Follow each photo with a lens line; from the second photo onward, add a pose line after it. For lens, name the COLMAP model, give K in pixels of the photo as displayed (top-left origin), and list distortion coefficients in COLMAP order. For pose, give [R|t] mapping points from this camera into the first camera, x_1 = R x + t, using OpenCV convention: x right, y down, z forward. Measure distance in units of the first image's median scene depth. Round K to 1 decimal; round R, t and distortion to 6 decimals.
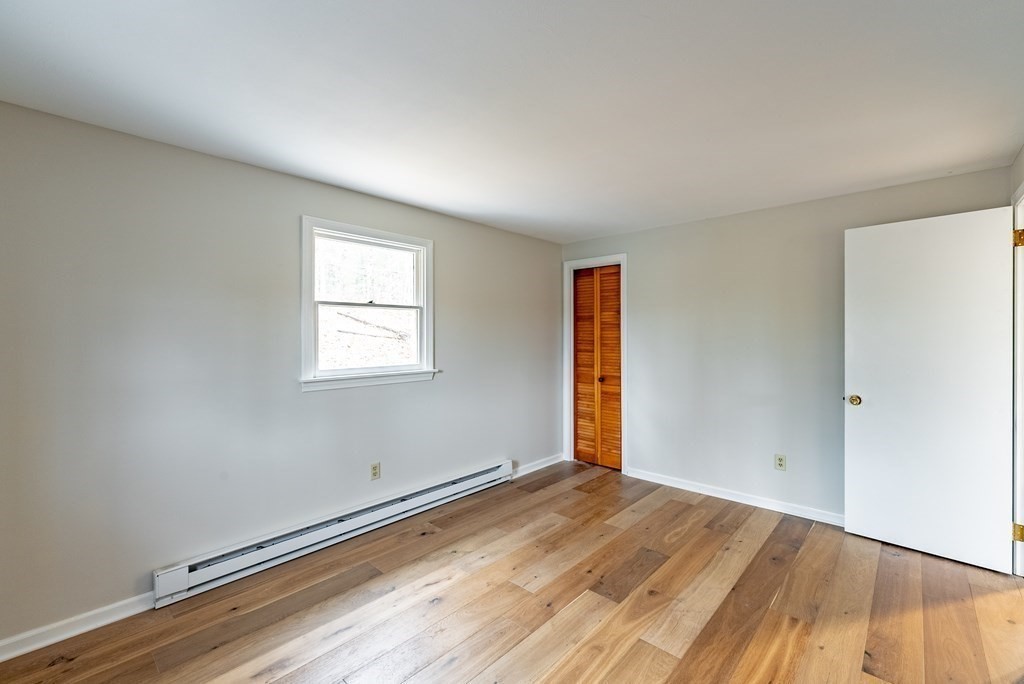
lens RADIAL K [[423.7, 0, 514.8], [0, 423.7, 336.1], [0, 0, 1]] dist [0.001118, 0.000111]
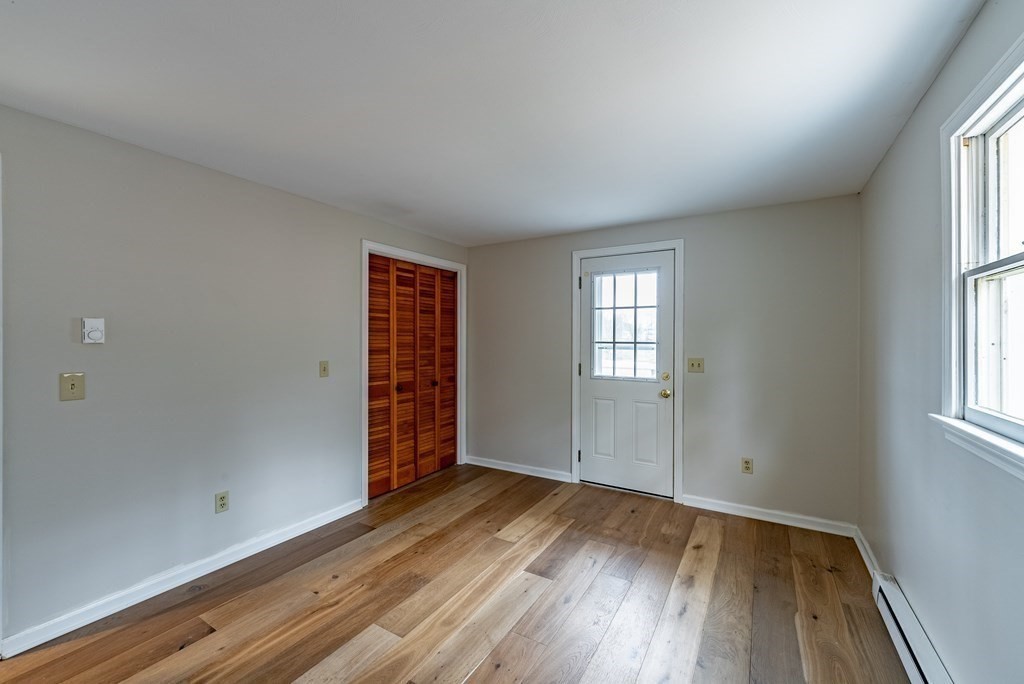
lens RADIAL K [[423.7, 0, 514.8], [0, 423.7, 336.1], [0, 0, 1]] dist [0.001118, 0.000111]
pose [[-0.972496, -0.002558, -0.232904, 0.277778], [-0.002269, 0.999996, -0.001508, -0.001138], [0.232907, -0.000938, -0.972499, 2.078762]]
